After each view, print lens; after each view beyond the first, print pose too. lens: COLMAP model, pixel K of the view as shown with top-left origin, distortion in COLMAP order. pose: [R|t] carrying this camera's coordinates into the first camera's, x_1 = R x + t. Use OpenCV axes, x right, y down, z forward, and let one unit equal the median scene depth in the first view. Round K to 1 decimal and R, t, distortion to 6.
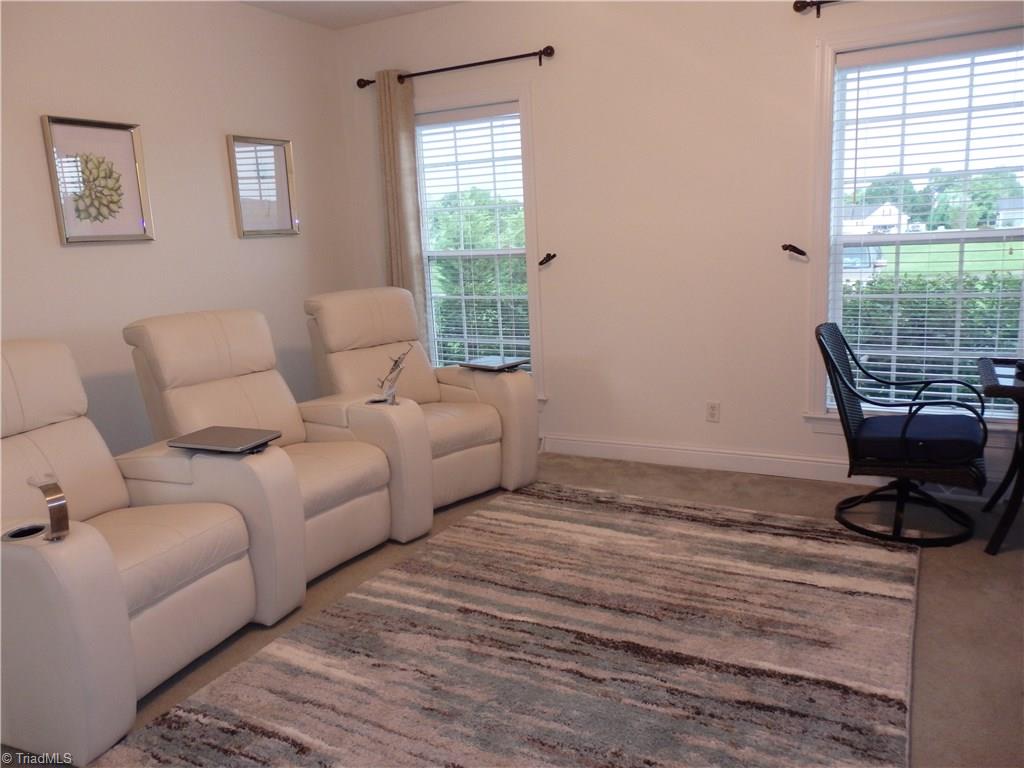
lens RADIAL K [[765.5, 0, 515.3], [0, 765.5, 383.9], [0, 0, 1]] dist [0.001570, 0.005645]
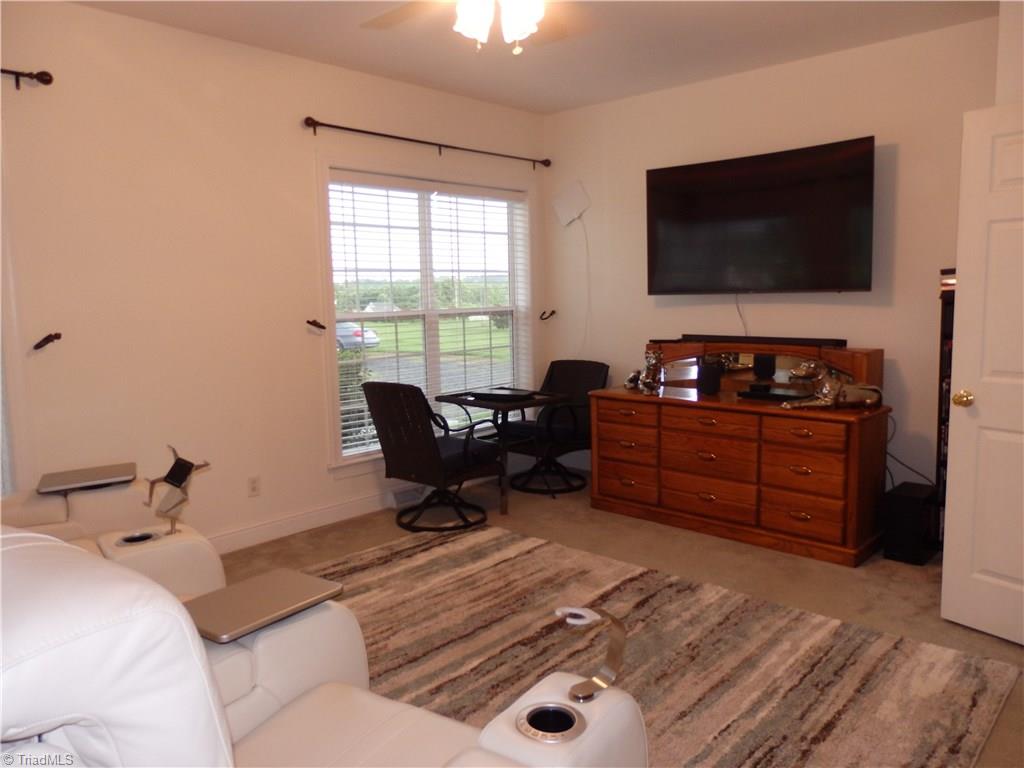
lens RADIAL K [[765.5, 0, 515.3], [0, 765.5, 383.9], [0, 0, 1]] dist [0.001570, 0.005645]
pose [[0.224840, -0.071539, 0.971766, -0.895874], [0.194649, 0.980497, 0.027145, -0.078369], [-0.954756, 0.183050, 0.234380, 0.589629]]
